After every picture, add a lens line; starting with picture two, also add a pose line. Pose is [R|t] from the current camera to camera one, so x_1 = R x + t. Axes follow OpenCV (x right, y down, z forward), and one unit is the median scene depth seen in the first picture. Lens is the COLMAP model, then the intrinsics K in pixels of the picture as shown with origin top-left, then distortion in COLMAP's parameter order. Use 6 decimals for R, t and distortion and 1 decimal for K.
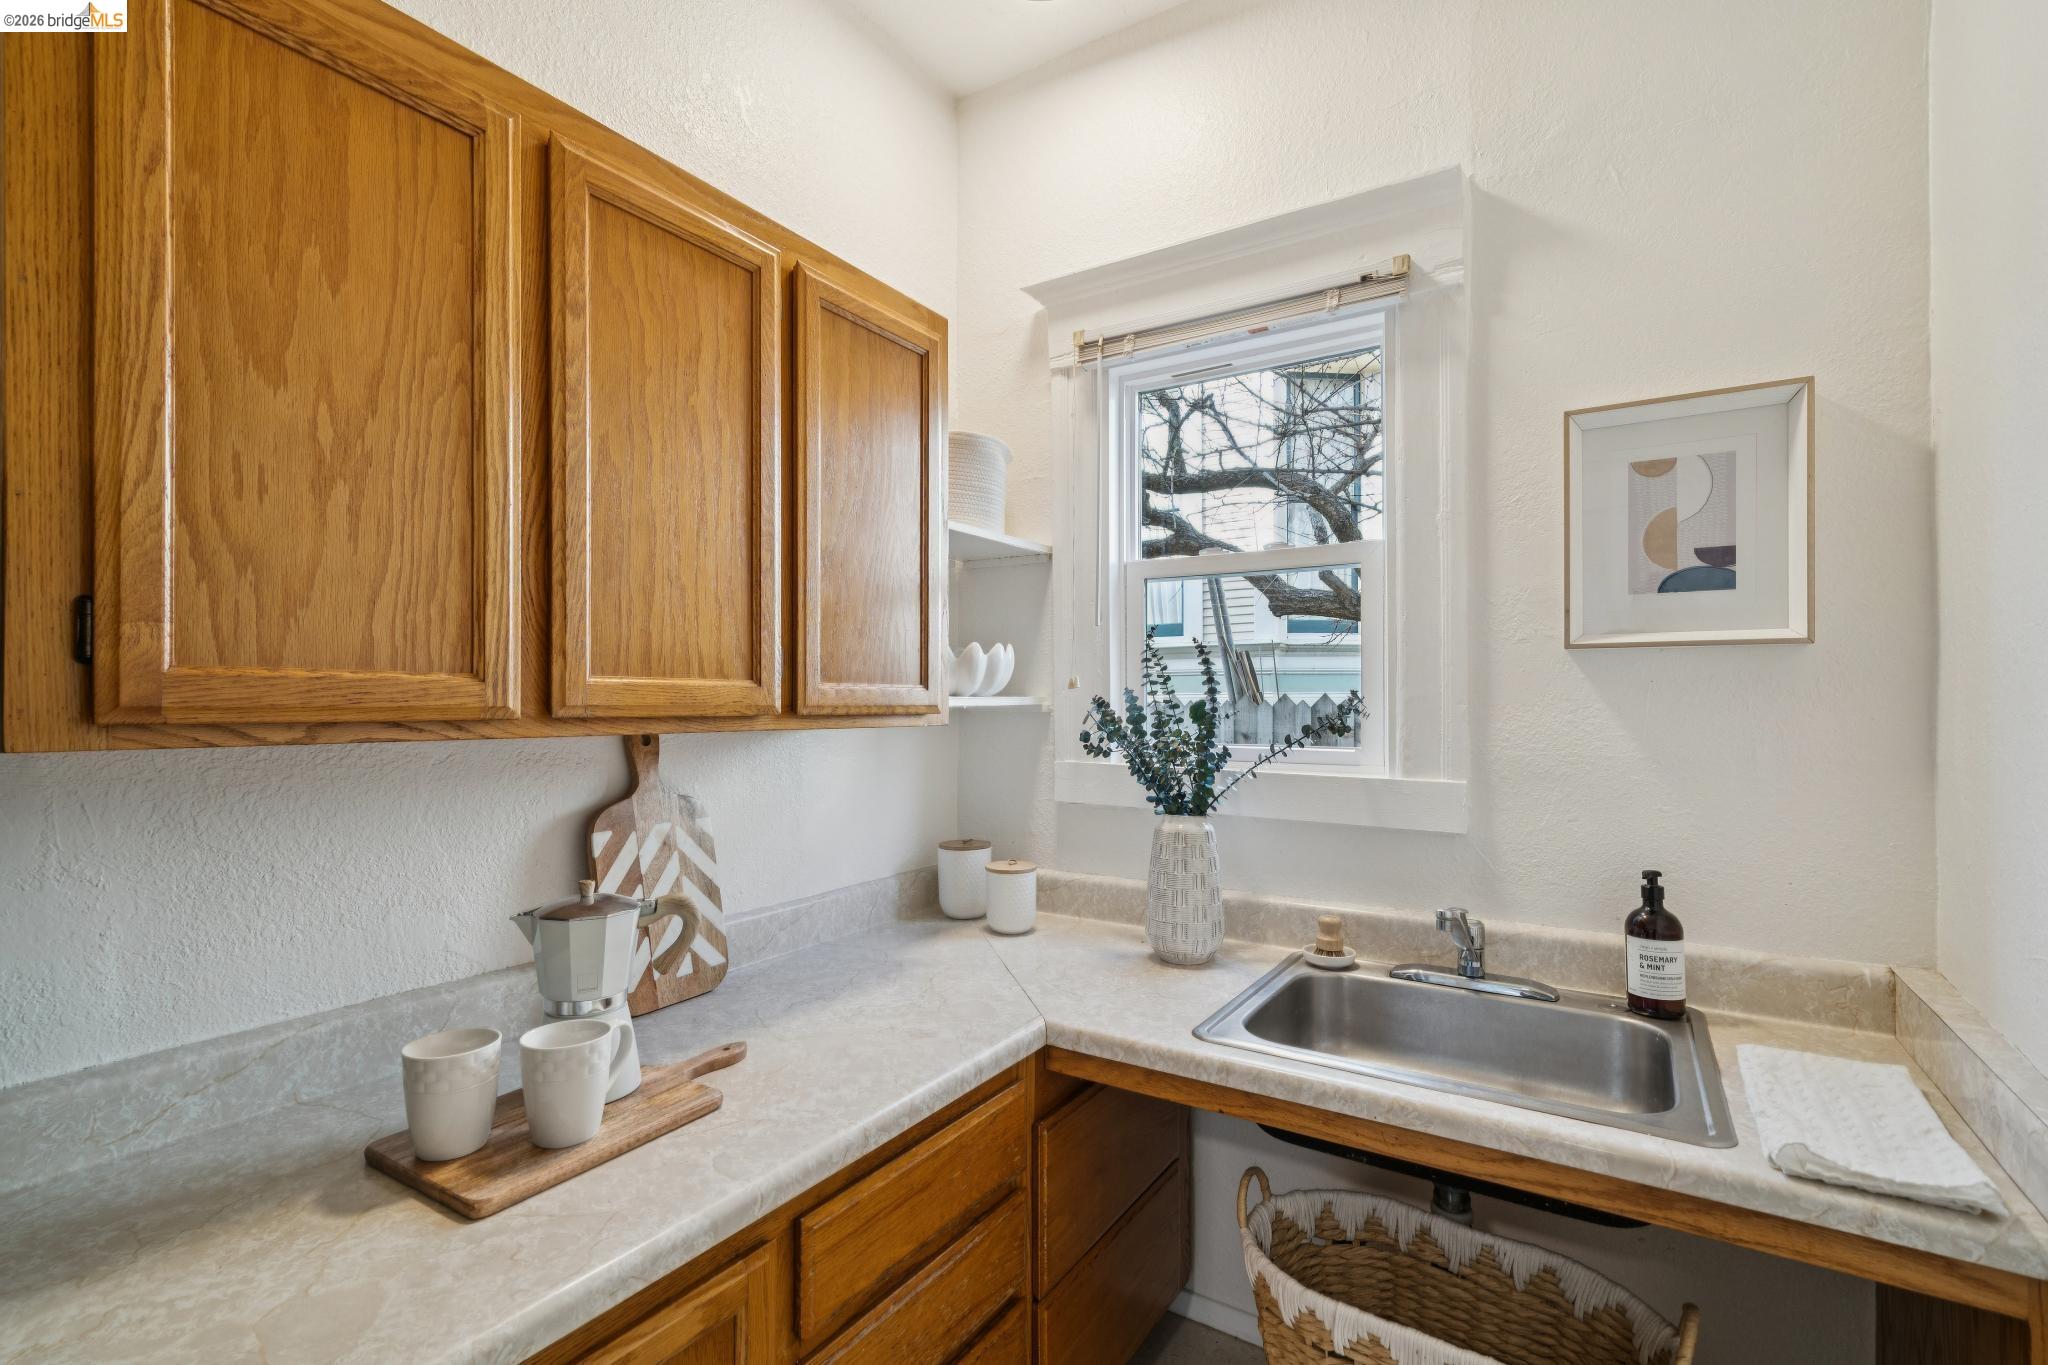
lens RADIAL K [[922.3, 0, 1019.3], [0, 922.3, 693.9], [0, 0, 1]] dist [0.005362, 0.000592]
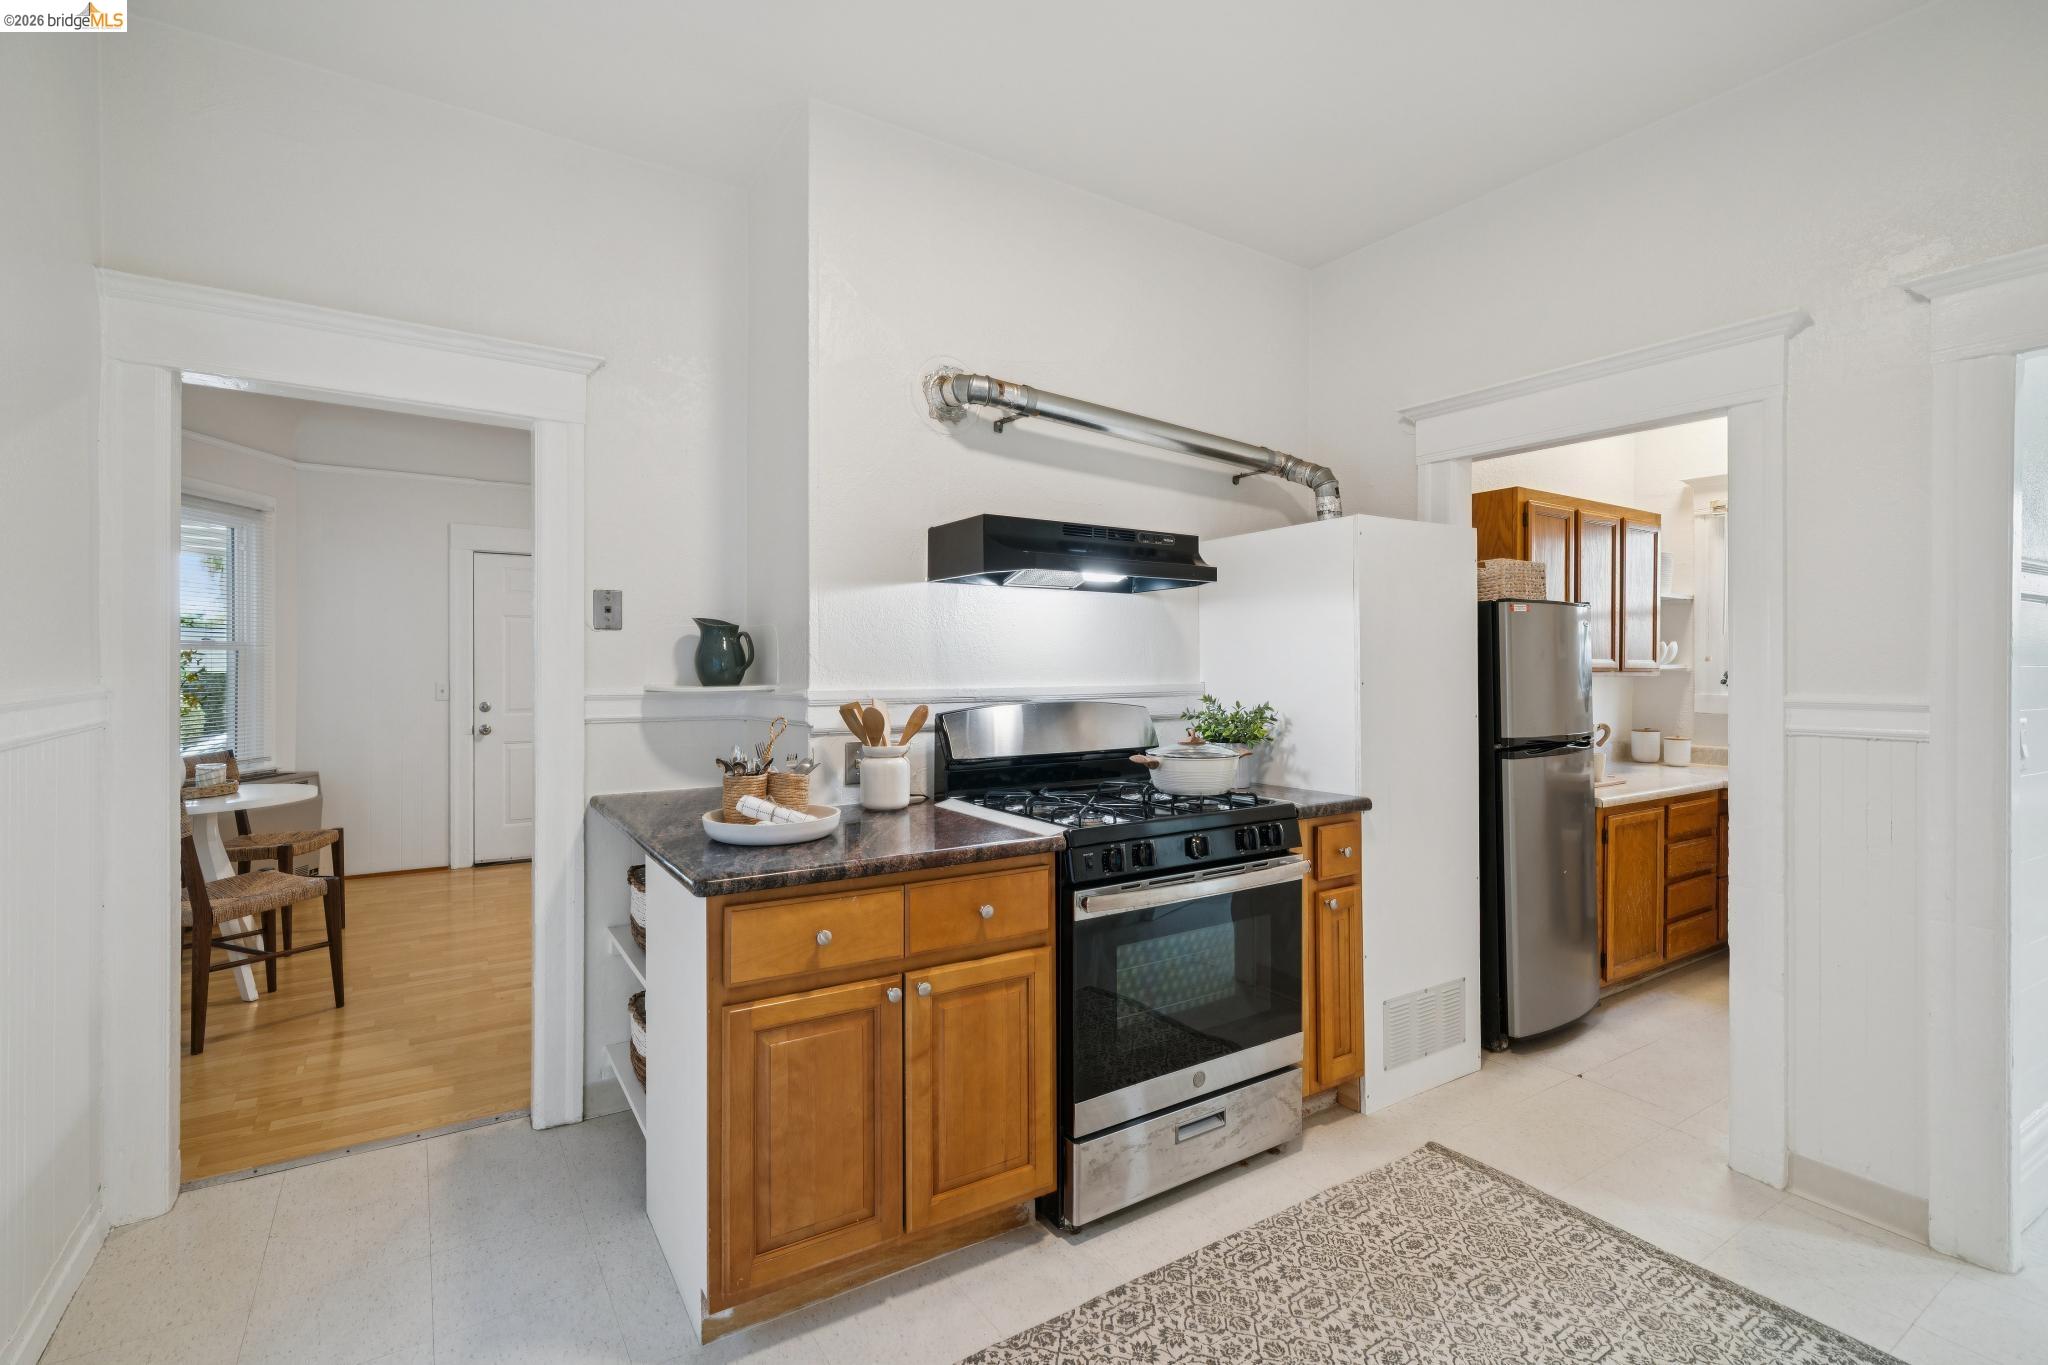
lens RADIAL K [[922.3, 0, 1018.1], [0, 922.3, 670.5], [0, 0, 1]] dist [0.005362, 0.000592]
pose [[0.912389, 0.004028, -0.409305, -1.048277], [-0.000297, 0.999958, 0.009178, -0.003831], [0.409324, -0.008252, 0.912352, -3.290357]]
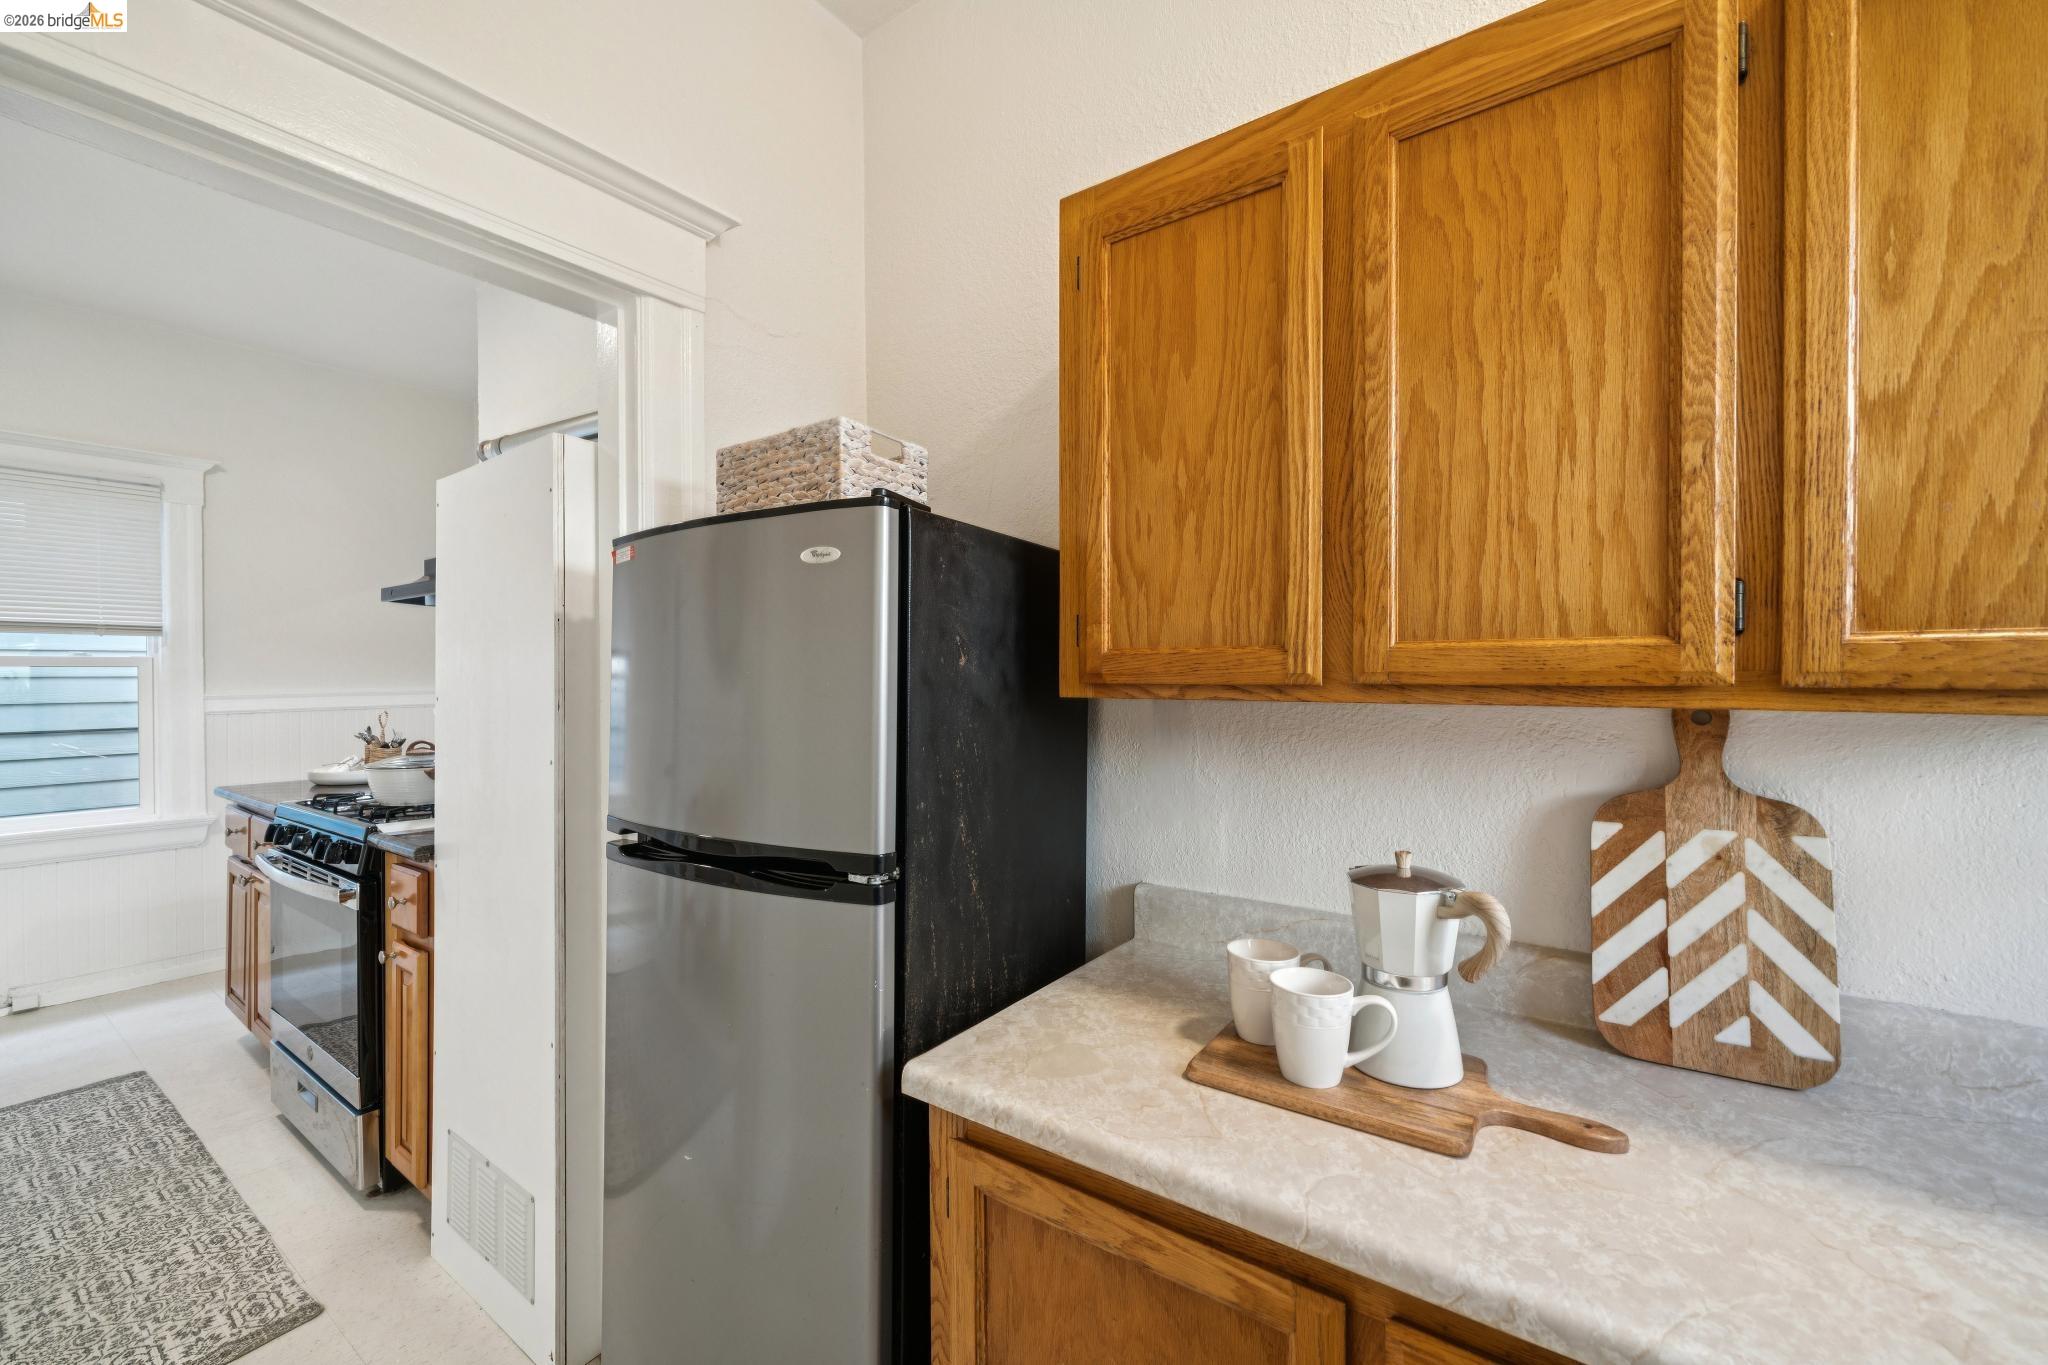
lens RADIAL K [[812.4, 0, 969.8], [0, 812.4, 681.8], [0, 0, 1]] dist [0.000965, 0.000247]
pose [[-0.054919, 0.010488, -0.998436, 0.449168], [0.014148, 0.999853, 0.009725, 0.008300], [0.998391, -0.013591, -0.055060, 0.647741]]
